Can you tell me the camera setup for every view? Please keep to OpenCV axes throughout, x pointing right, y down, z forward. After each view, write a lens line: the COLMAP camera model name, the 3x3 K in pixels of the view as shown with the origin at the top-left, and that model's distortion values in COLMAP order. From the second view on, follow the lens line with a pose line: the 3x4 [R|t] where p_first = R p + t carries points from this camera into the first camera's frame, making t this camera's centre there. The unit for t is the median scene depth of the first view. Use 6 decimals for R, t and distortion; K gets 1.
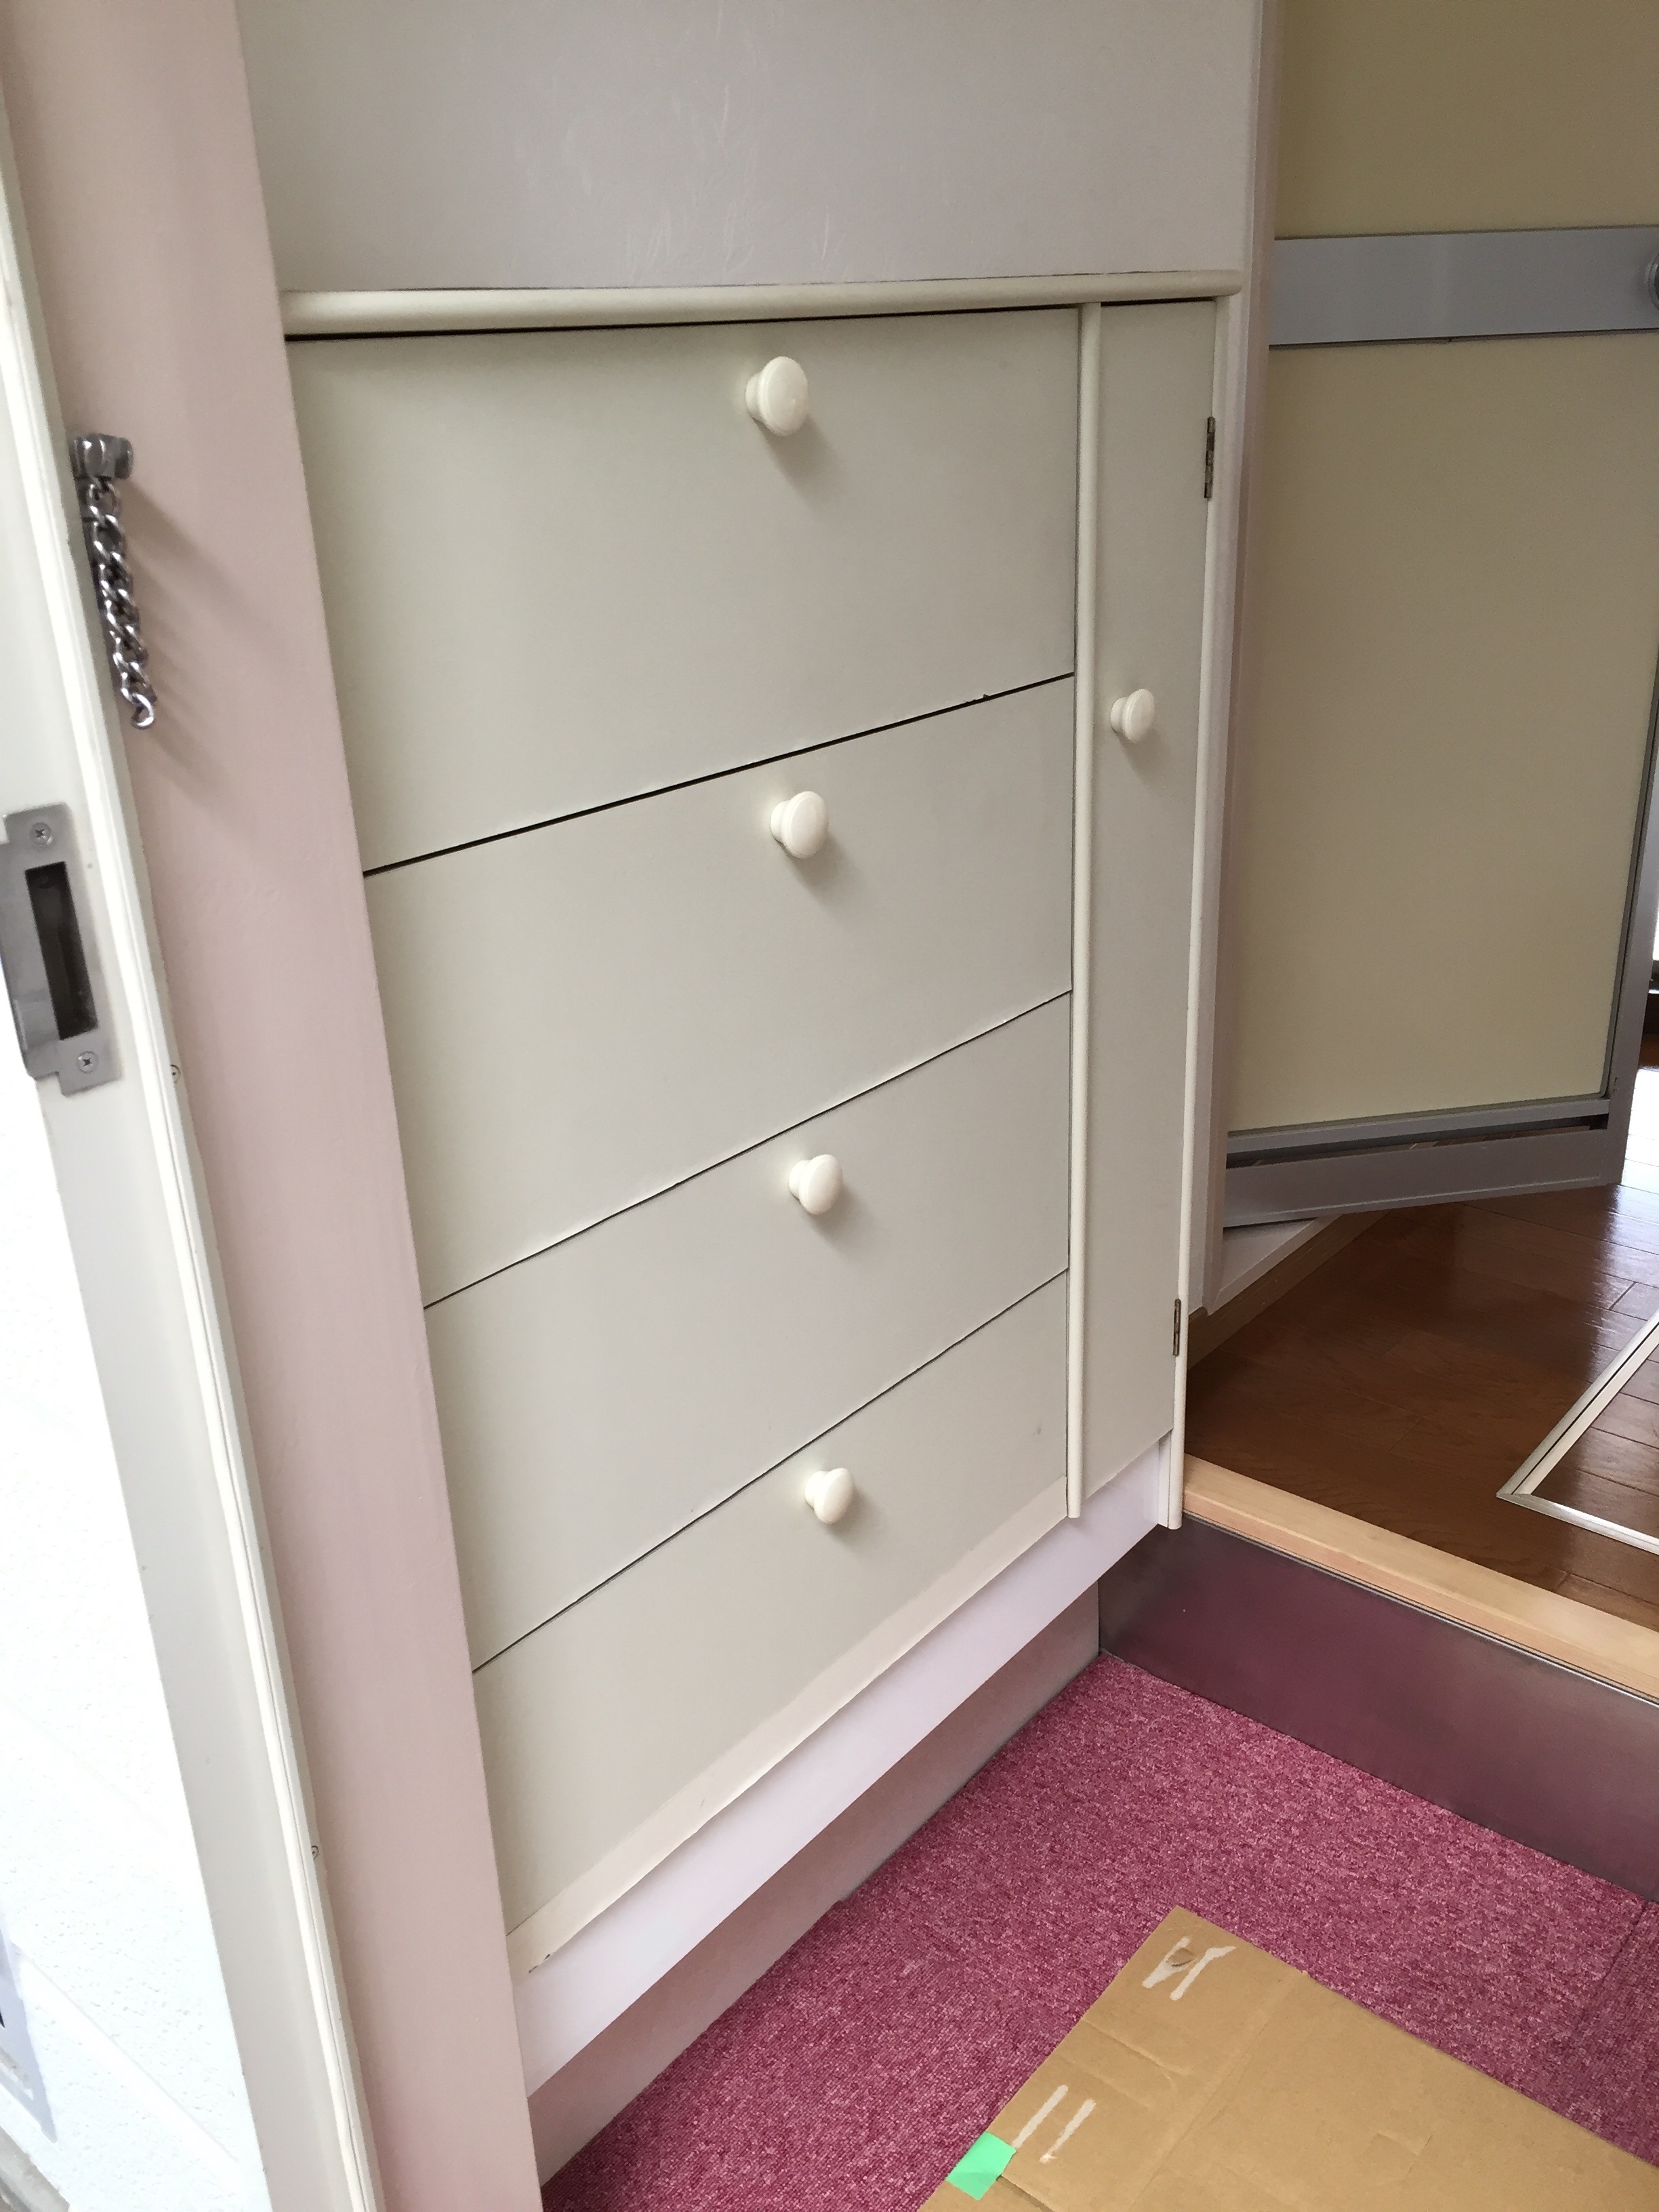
lens RADIAL K [[1894.7, 0, 829.5], [0, 1894.7, 1106.0], [0, 0, 1]] dist [0.078040, -0.111387]
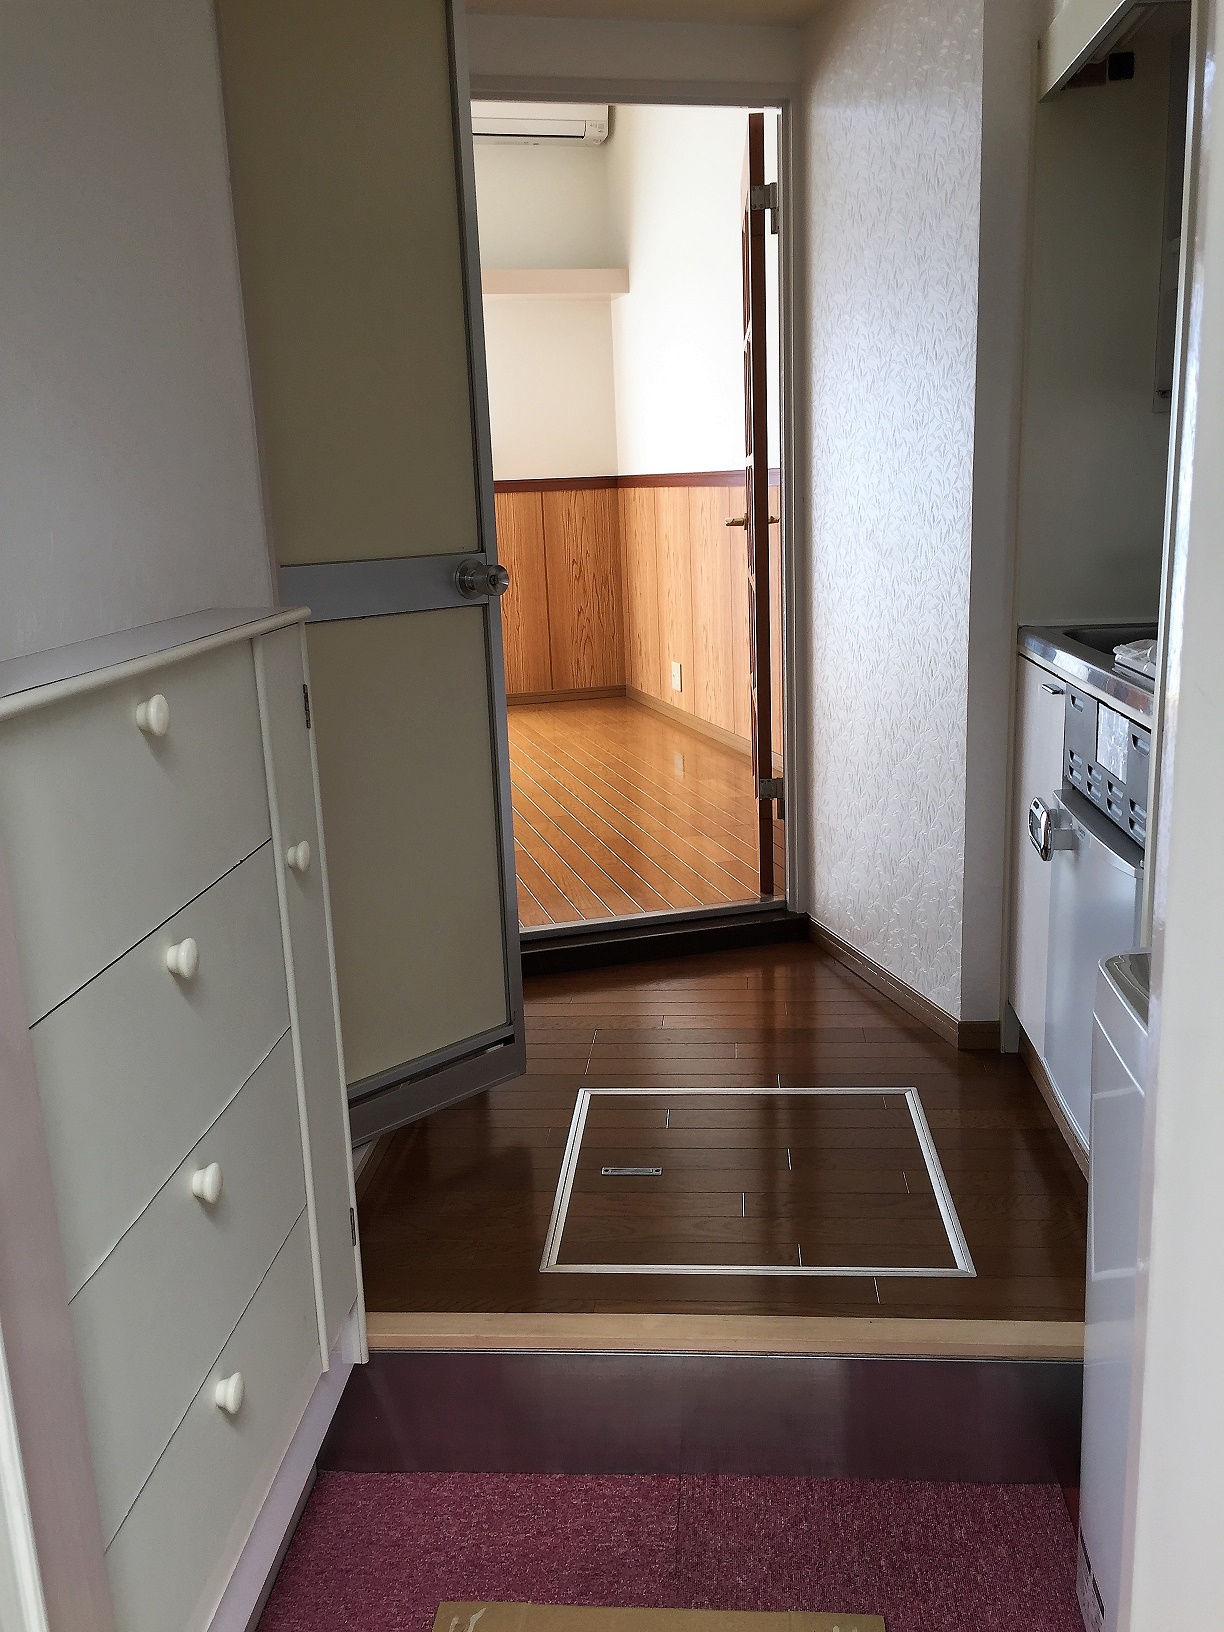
lens RADIAL K [[1397.9, 0, 612.0], [0, 1397.9, 816.0], [0, 0, 1]] dist [0.078040, -0.111387]
pose [[0.812167, -0.131085, 0.568508, -0.258066], [0.232283, 0.966524, -0.108981, -0.034090], [-0.535191, 0.220565, 0.815427, -0.131966]]
